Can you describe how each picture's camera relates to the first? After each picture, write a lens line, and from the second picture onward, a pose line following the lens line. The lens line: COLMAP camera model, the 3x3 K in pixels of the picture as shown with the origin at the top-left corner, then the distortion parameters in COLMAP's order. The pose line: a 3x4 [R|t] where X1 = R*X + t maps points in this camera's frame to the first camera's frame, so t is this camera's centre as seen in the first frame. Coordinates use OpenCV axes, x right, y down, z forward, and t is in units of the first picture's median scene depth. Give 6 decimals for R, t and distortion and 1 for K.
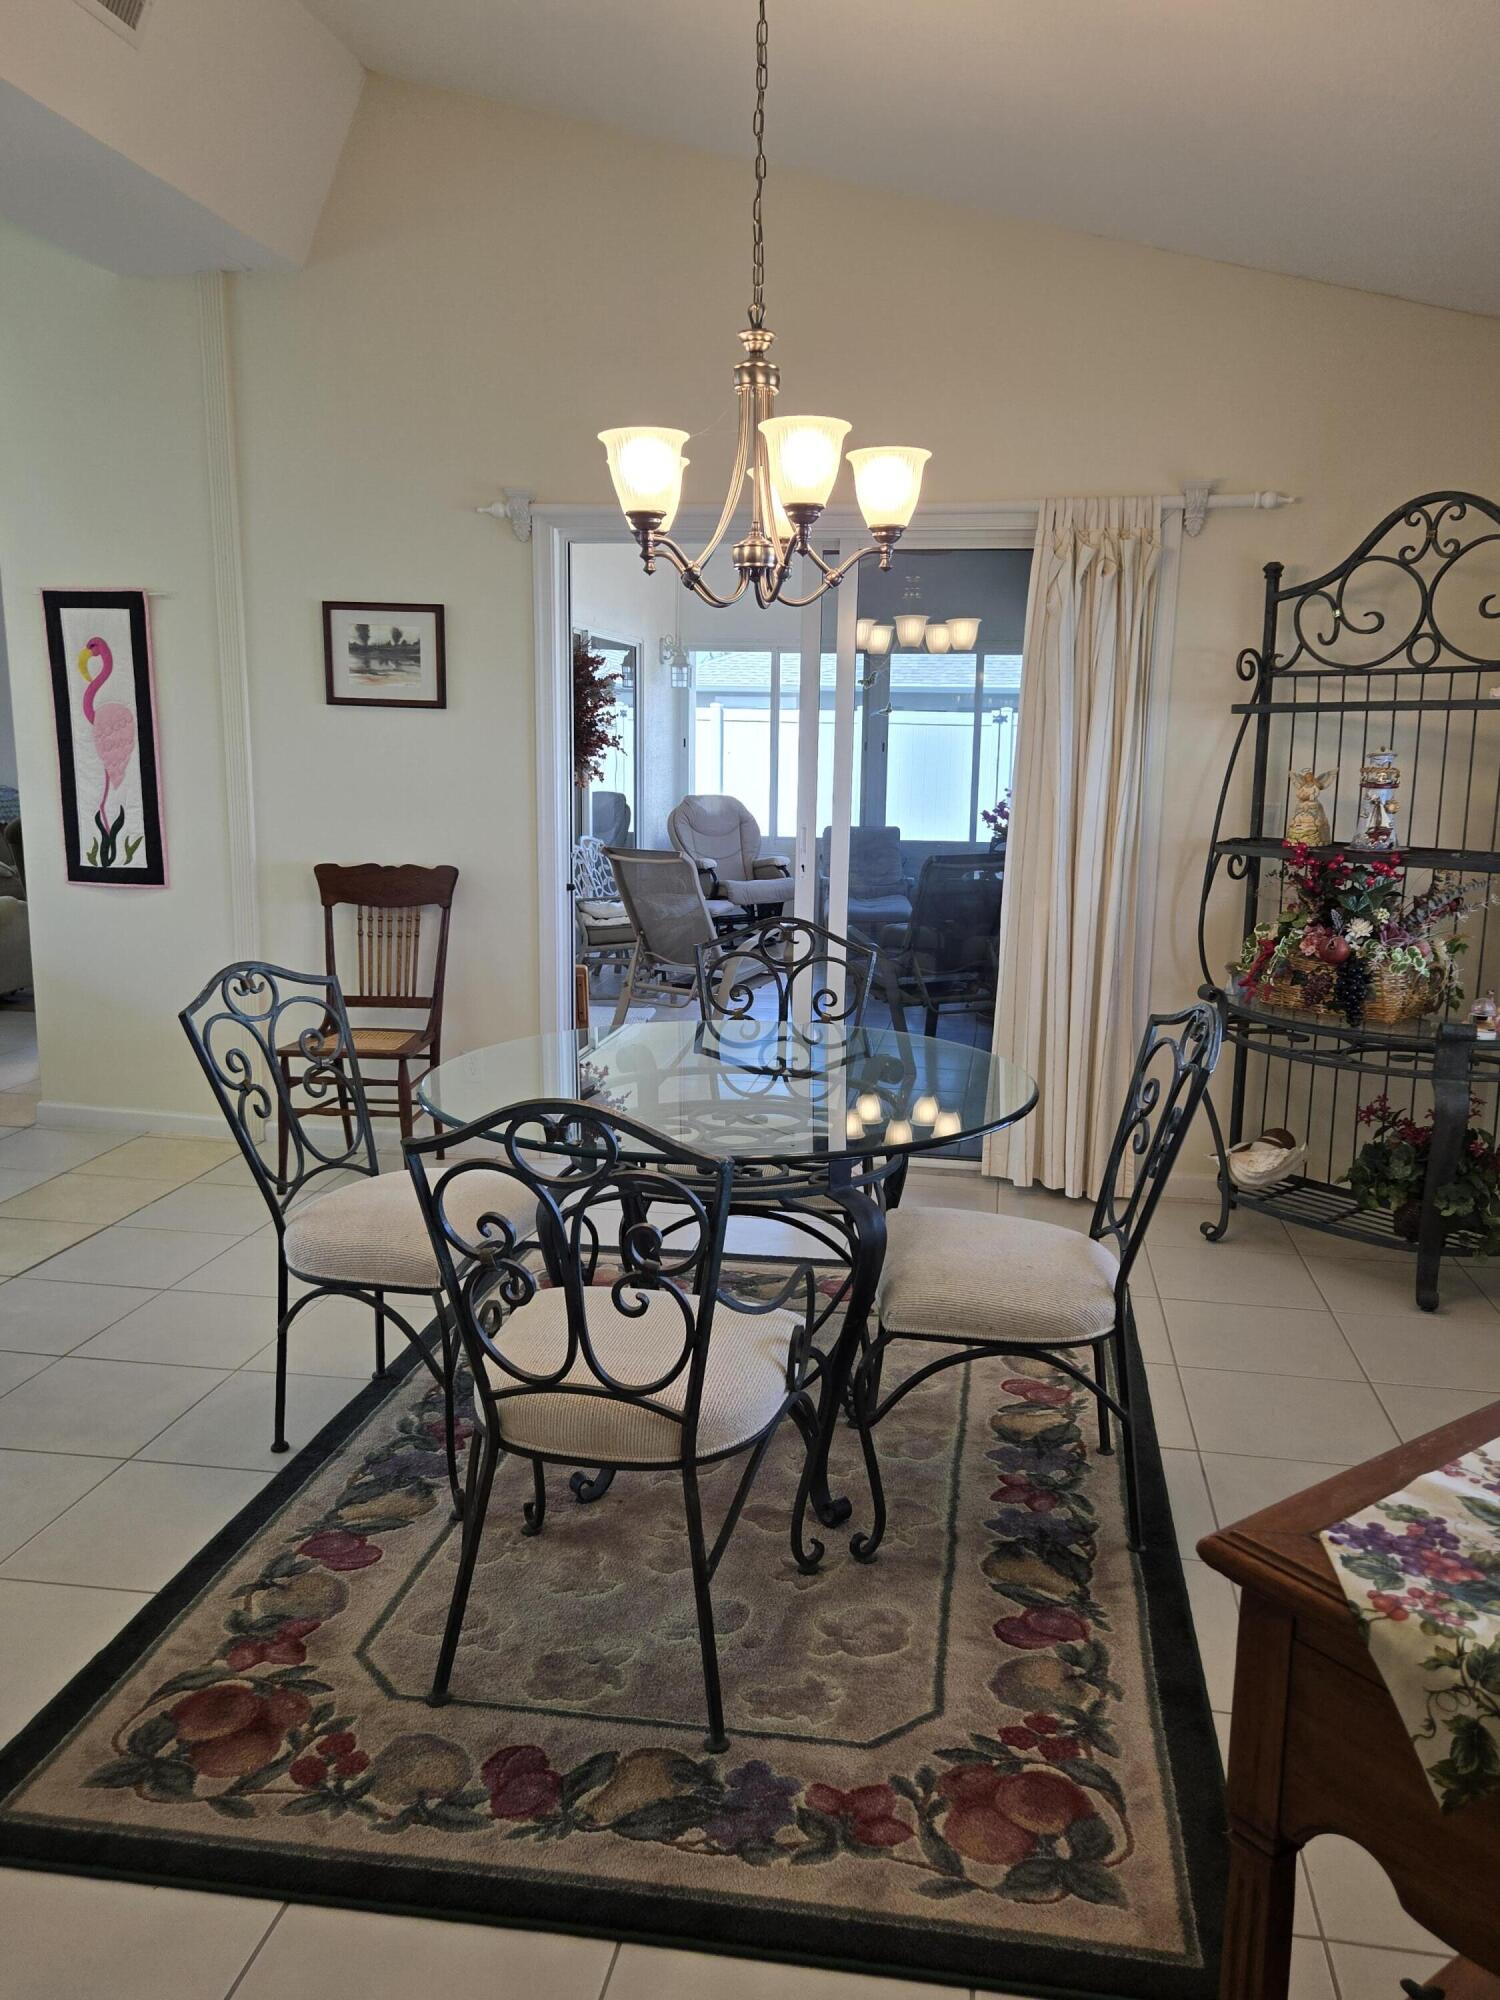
lens RADIAL K [[1498.2, 0, 795.8], [0, 1498.2, 1028.3], [0, 0, 1]] dist [0.078201, -0.070321]
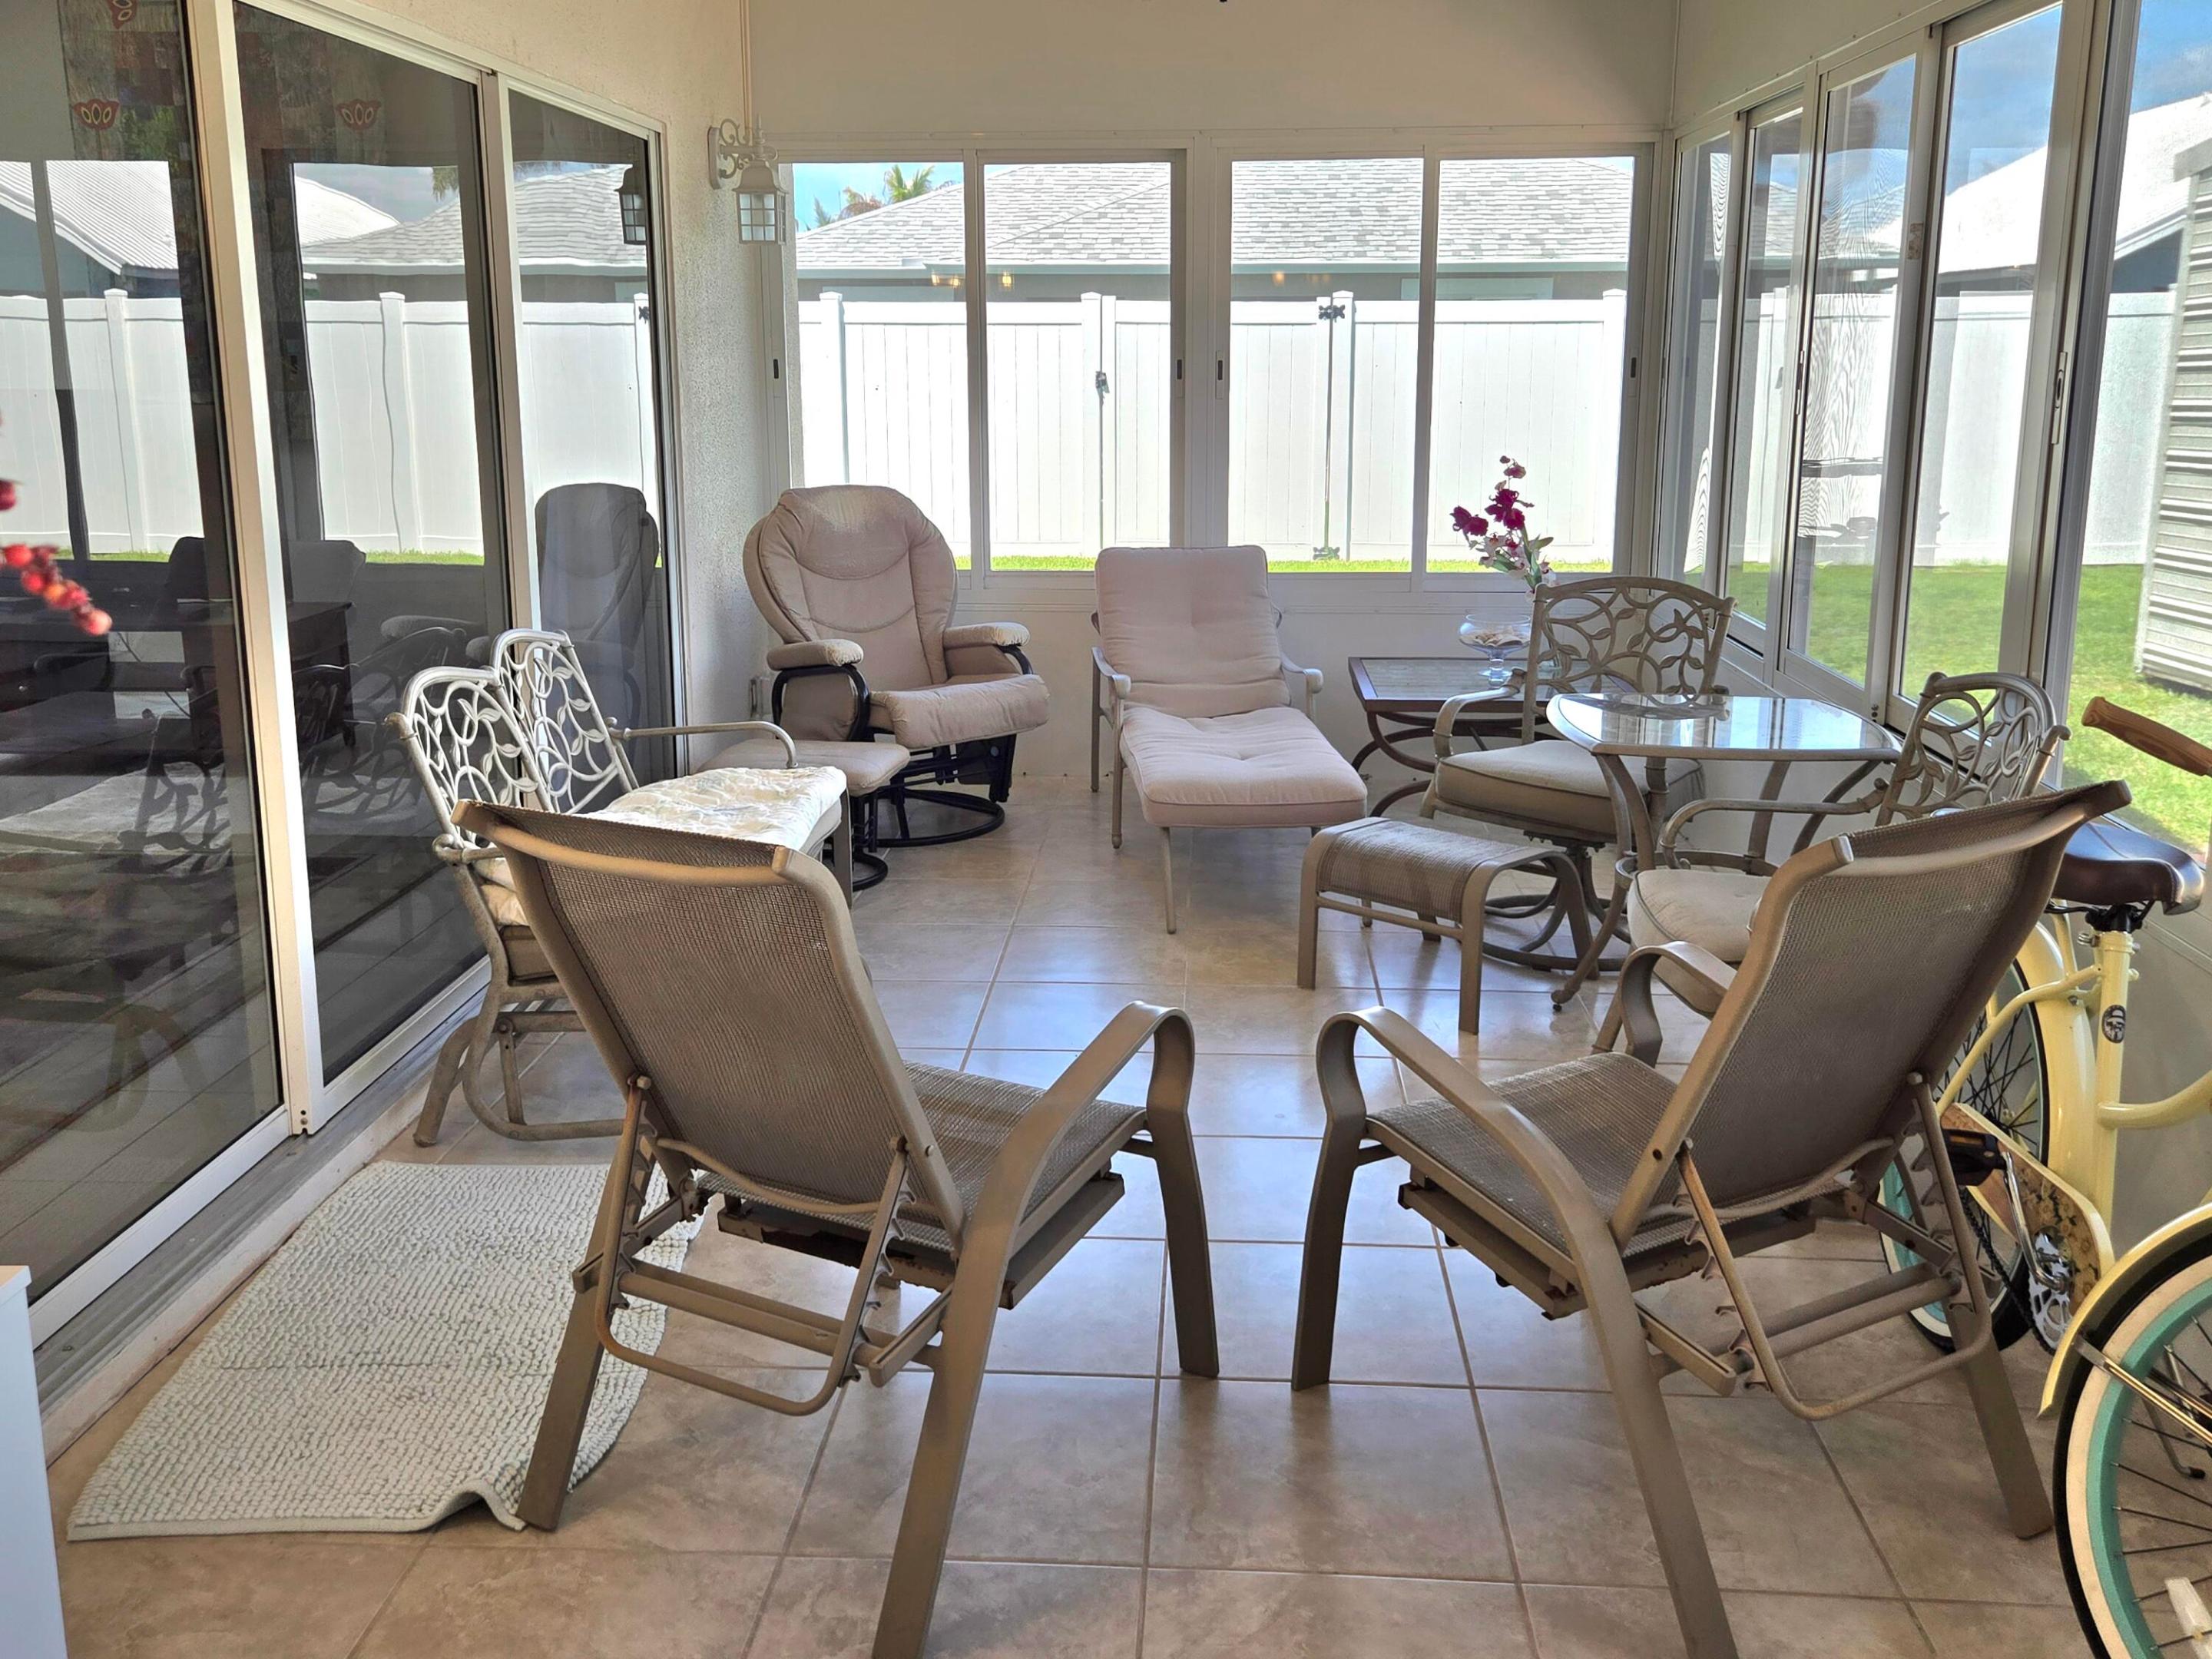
lens RADIAL K [[1969.0, 0, 1108.9], [0, 1969.0, 770.3], [0, 0, 1]] dist [0.079696, -0.076604]
pose [[0.995792, -0.038492, 0.083165, -0.029947], [0.036891, 0.999105, 0.020707, -0.081814], [-0.083888, -0.017552, 0.996321, 0.415850]]
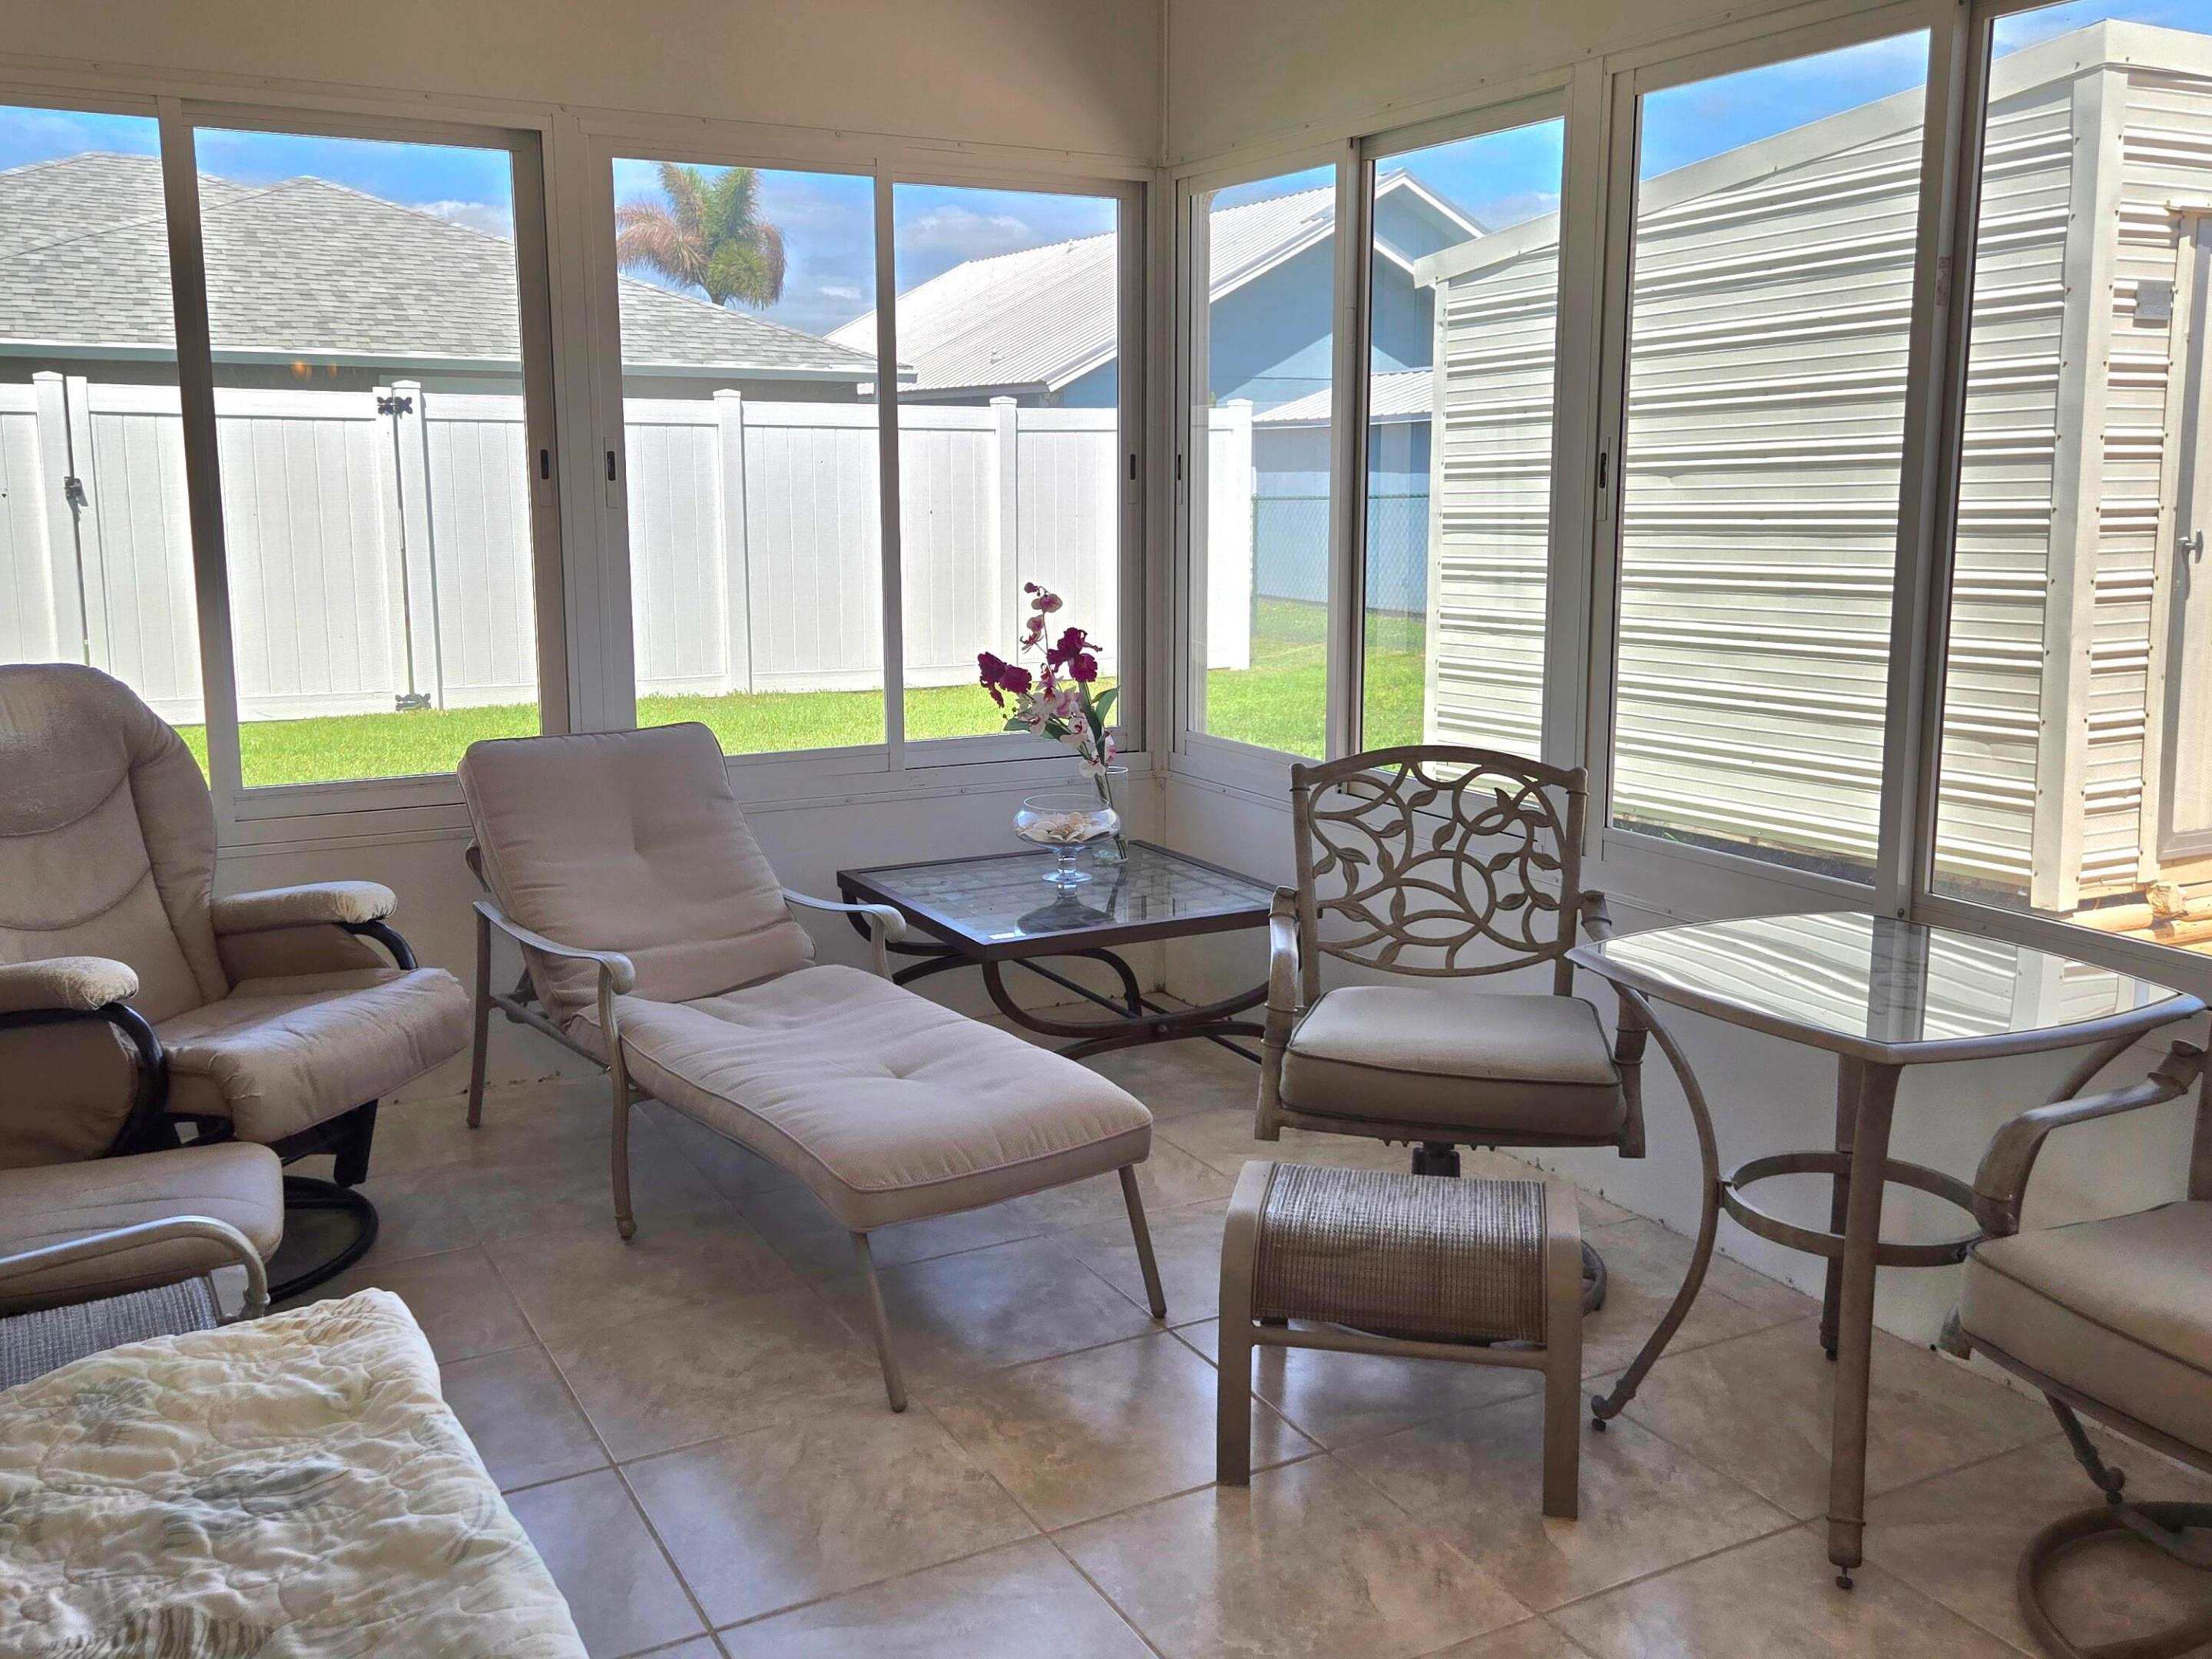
lens RADIAL K [[1969.0, 0, 1108.9], [0, 1969.0, 770.3], [0, 0, 1]] dist [0.079696, -0.076604]
pose [[0.795042, -0.111336, 0.596249, -0.109360], [0.129976, 0.991447, 0.011820, -0.120520], [-0.592465, 0.068101, 0.802713, 0.637967]]
